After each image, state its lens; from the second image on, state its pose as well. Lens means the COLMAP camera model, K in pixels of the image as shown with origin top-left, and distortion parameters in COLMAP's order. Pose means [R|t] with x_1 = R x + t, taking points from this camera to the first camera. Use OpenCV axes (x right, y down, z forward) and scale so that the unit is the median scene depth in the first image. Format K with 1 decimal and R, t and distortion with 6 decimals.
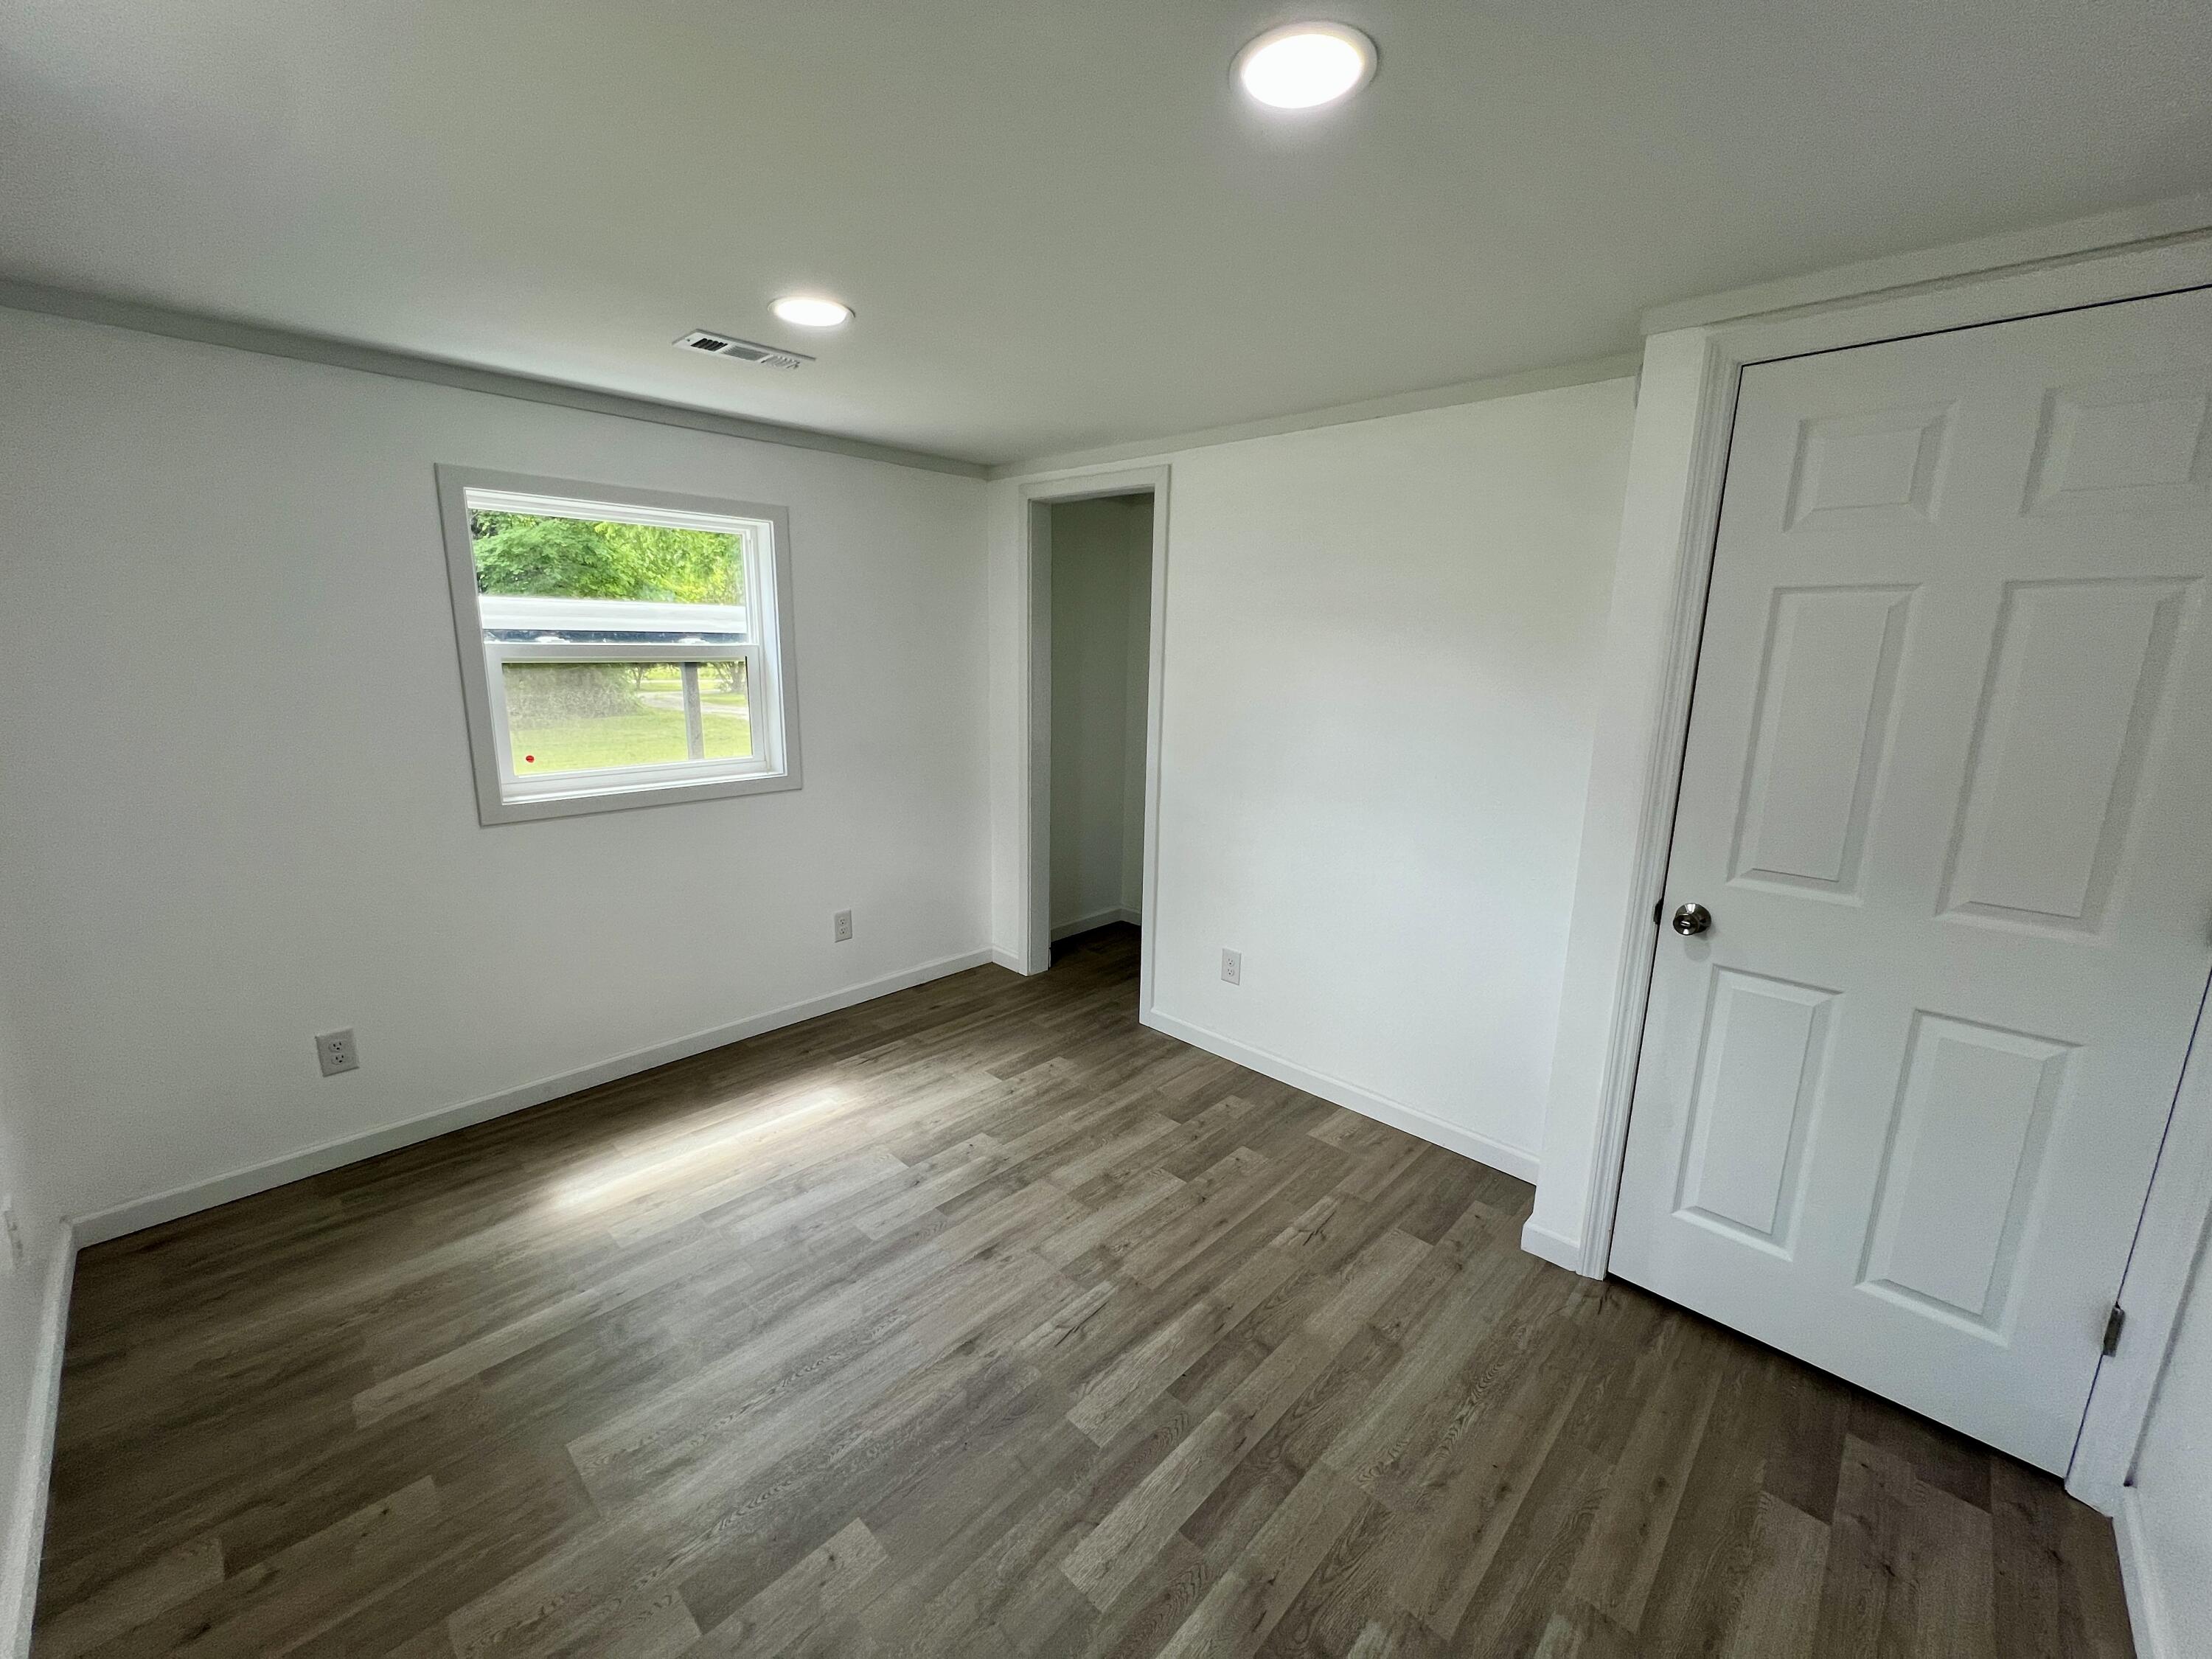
lens RADIAL K [[899.8, 0, 1111.3], [0, 899.8, 809.0], [0, 0, 1]] dist [-0.003365, -0.000150]
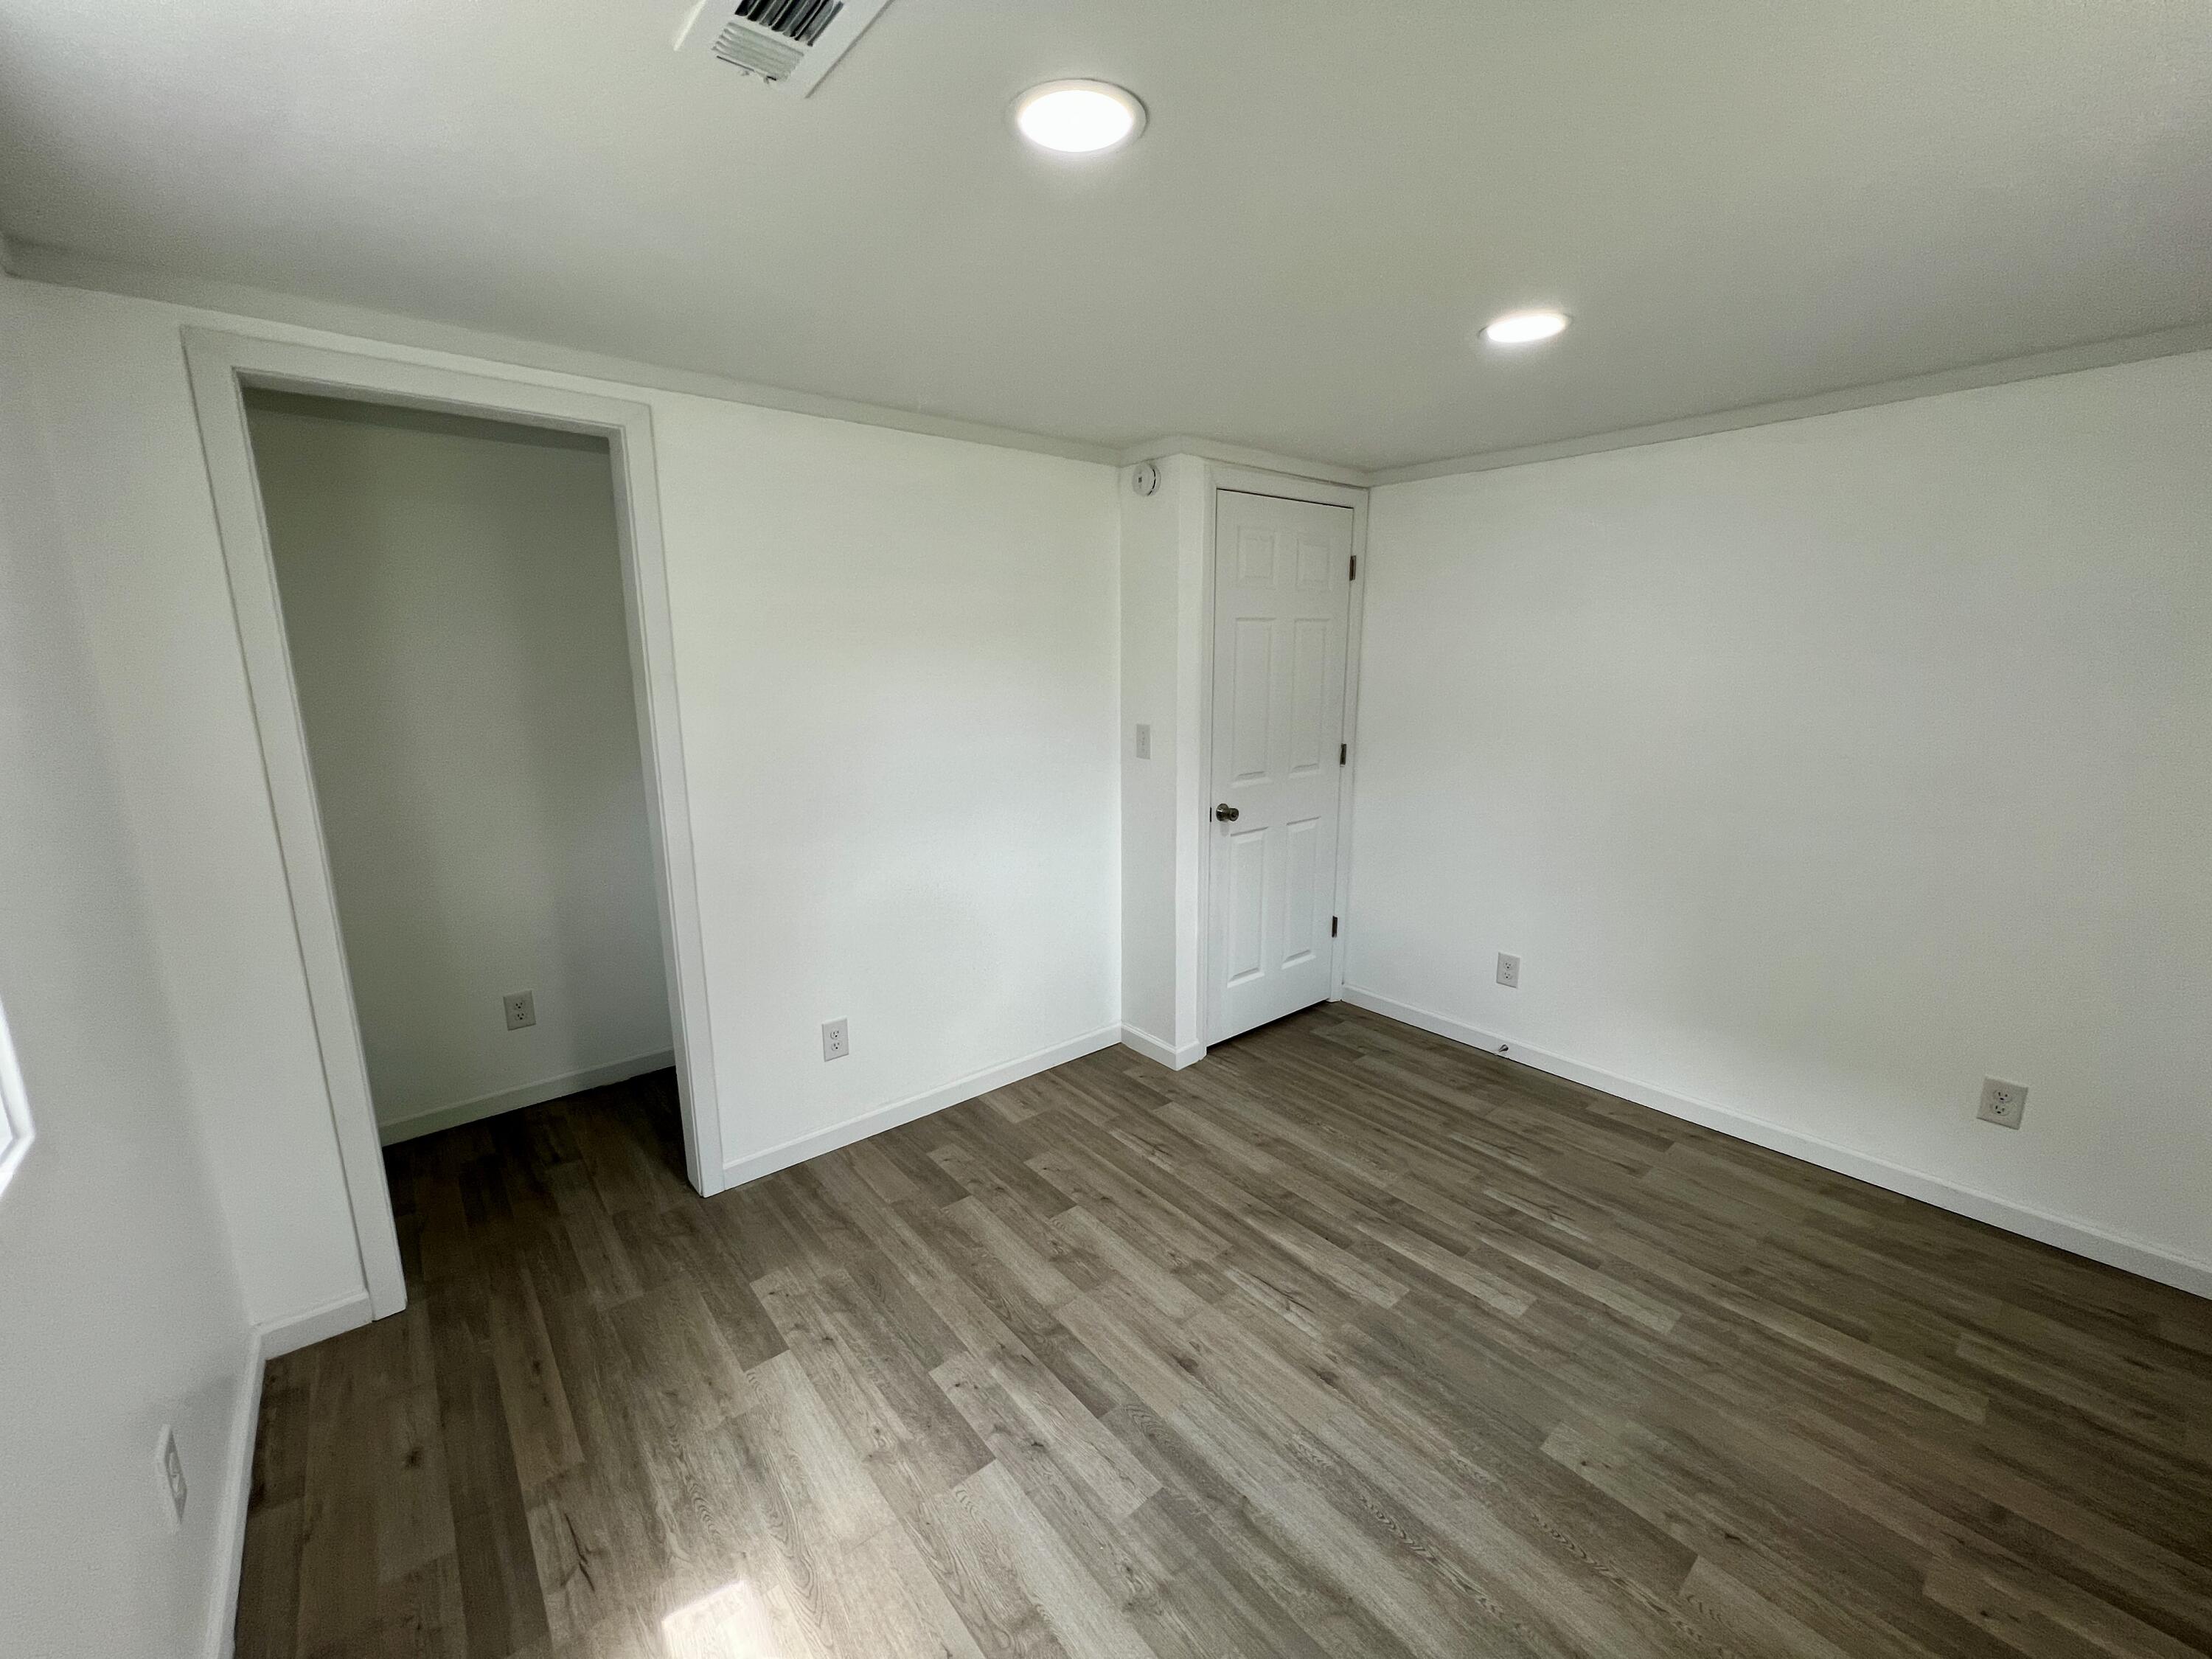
lens RADIAL K [[875.2, 0, 1088.9], [0, 875.2, 828.7], [0, 0, 1]] dist [-0.000851, 0.000054]
pose [[0.118718, -0.221435, 0.967922, -0.859309], [0.189733, 0.961912, 0.196789, -0.196301], [-0.974632, 0.160284, 0.156210, 0.870141]]
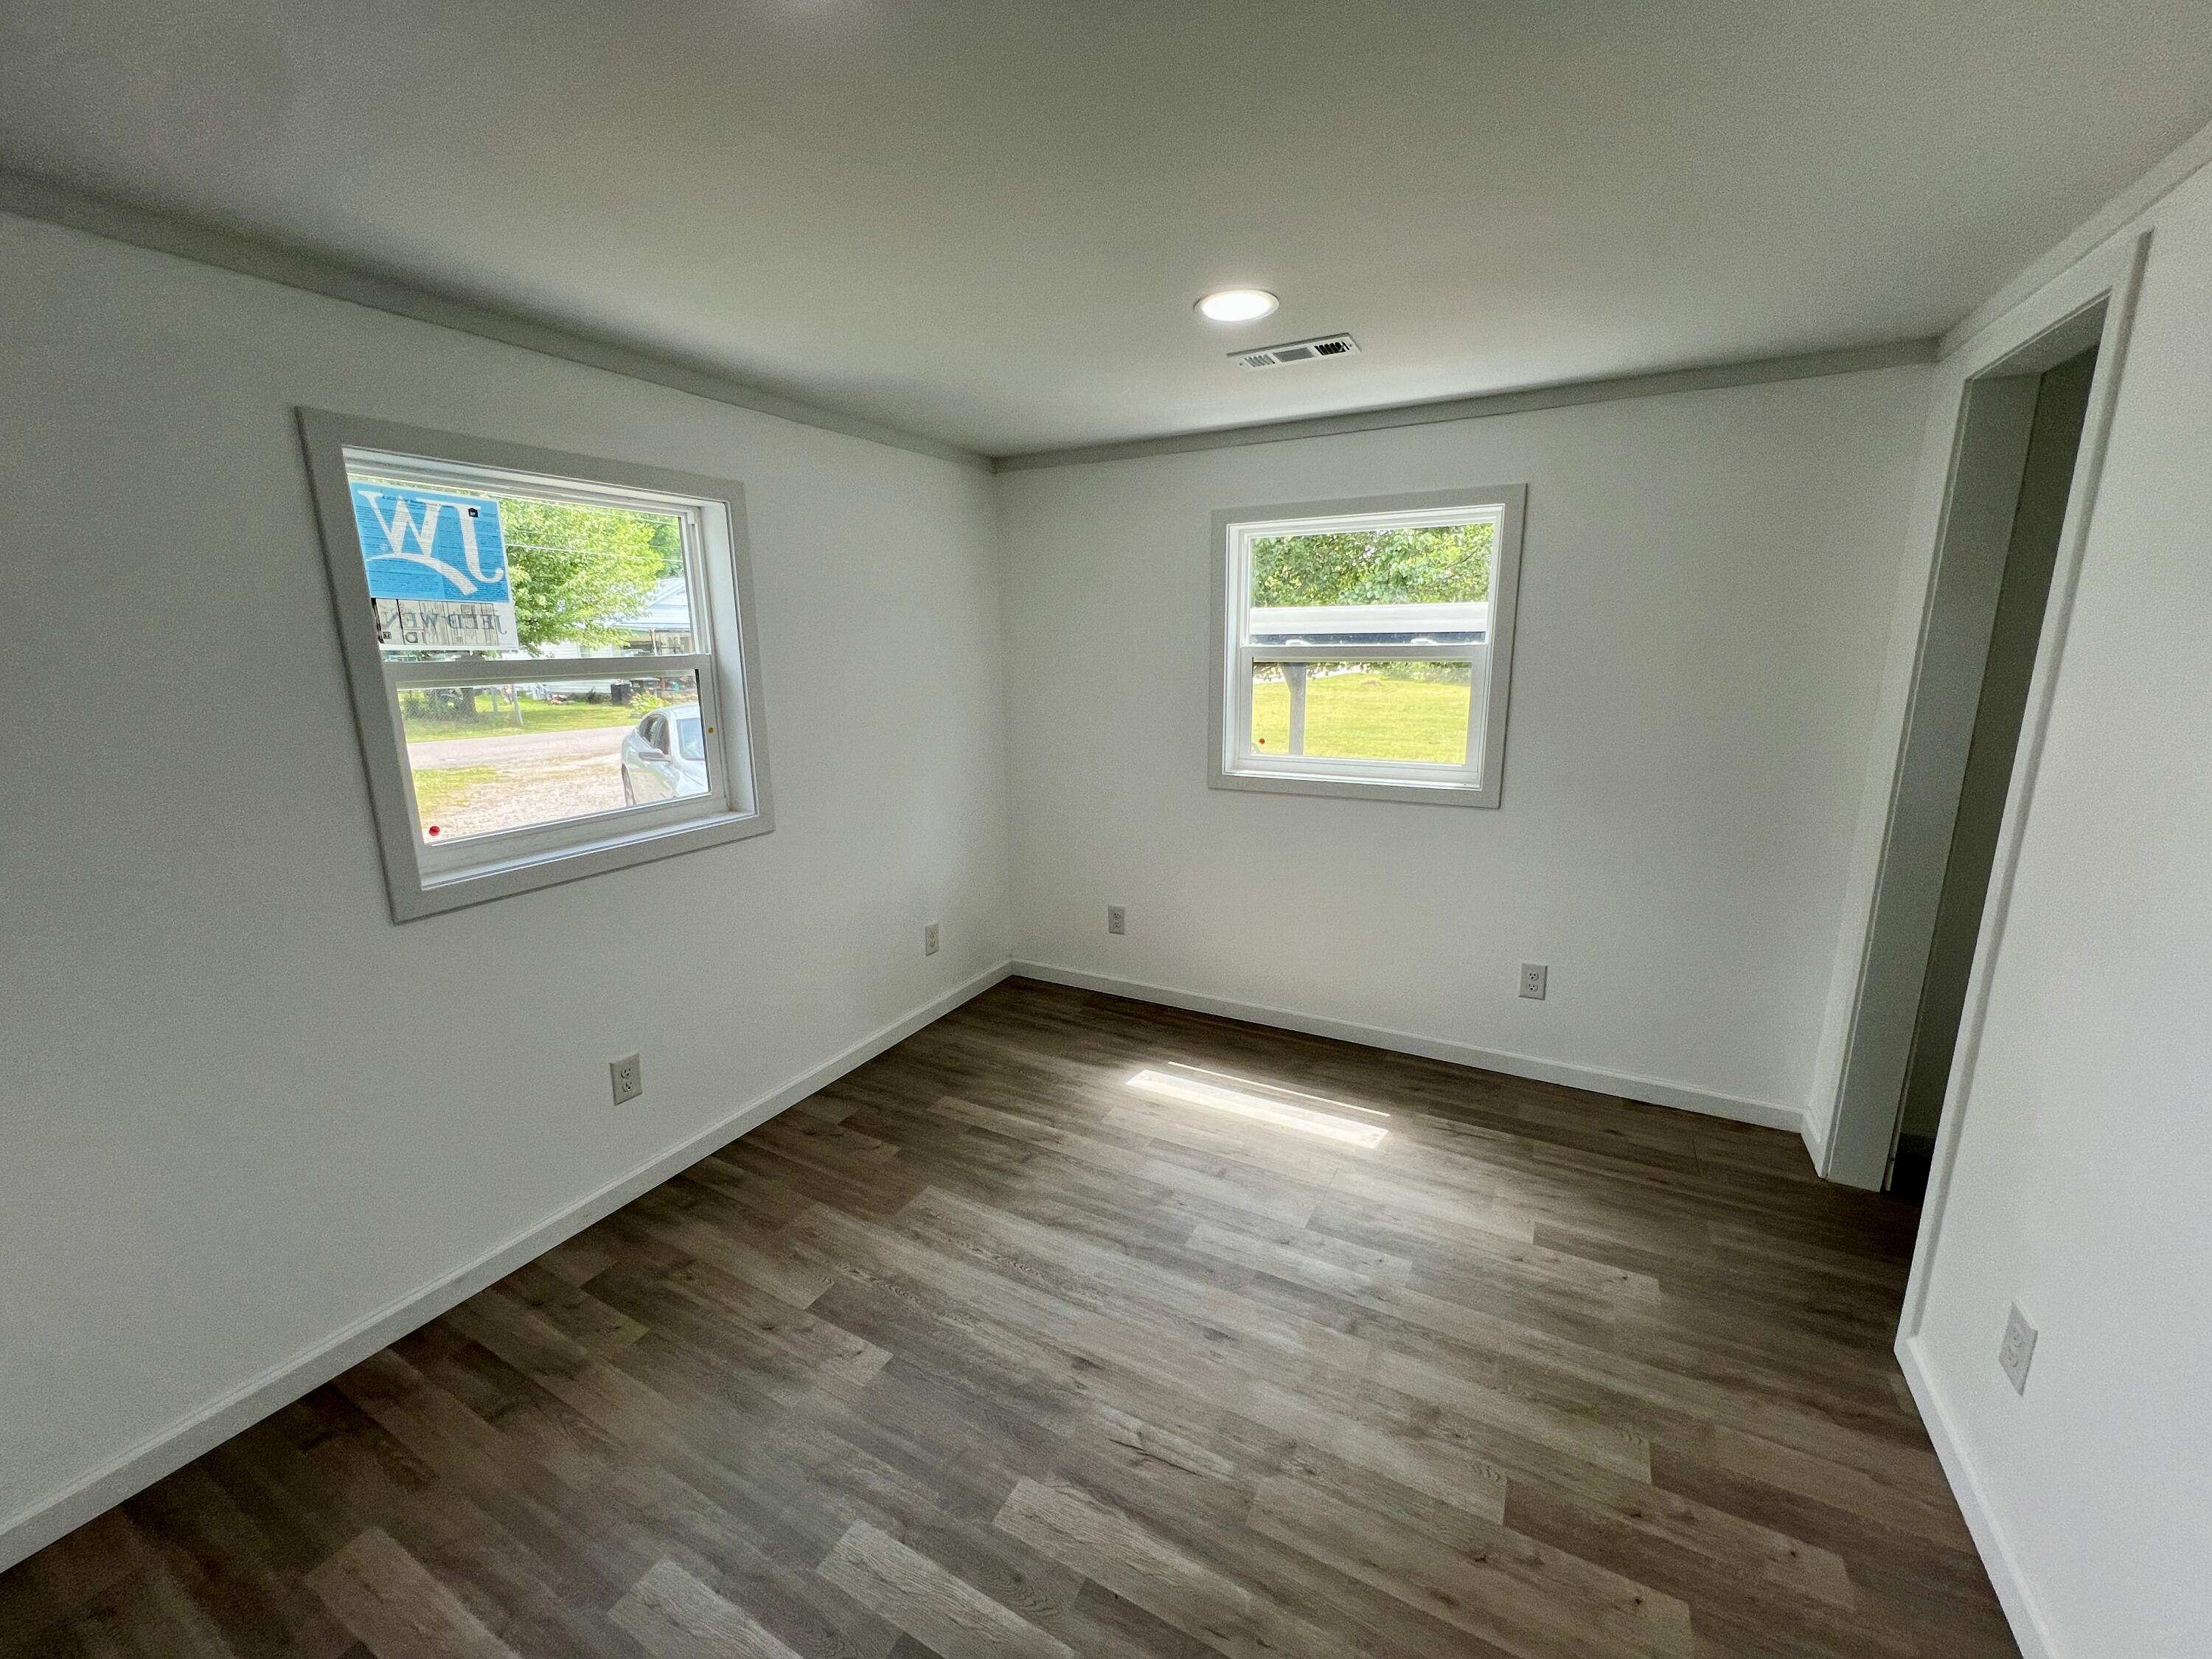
lens RADIAL K [[888.1, 0, 1077.6], [0, 888.1, 816.0], [0, 0, 1]] dist [-0.002049, 0.000057]
pose [[0.246640, 0.173723, -0.953409, 0.568376], [-0.162855, 0.977241, 0.135936, -0.101009], [0.955325, 0.121740, 0.269319, 0.569982]]
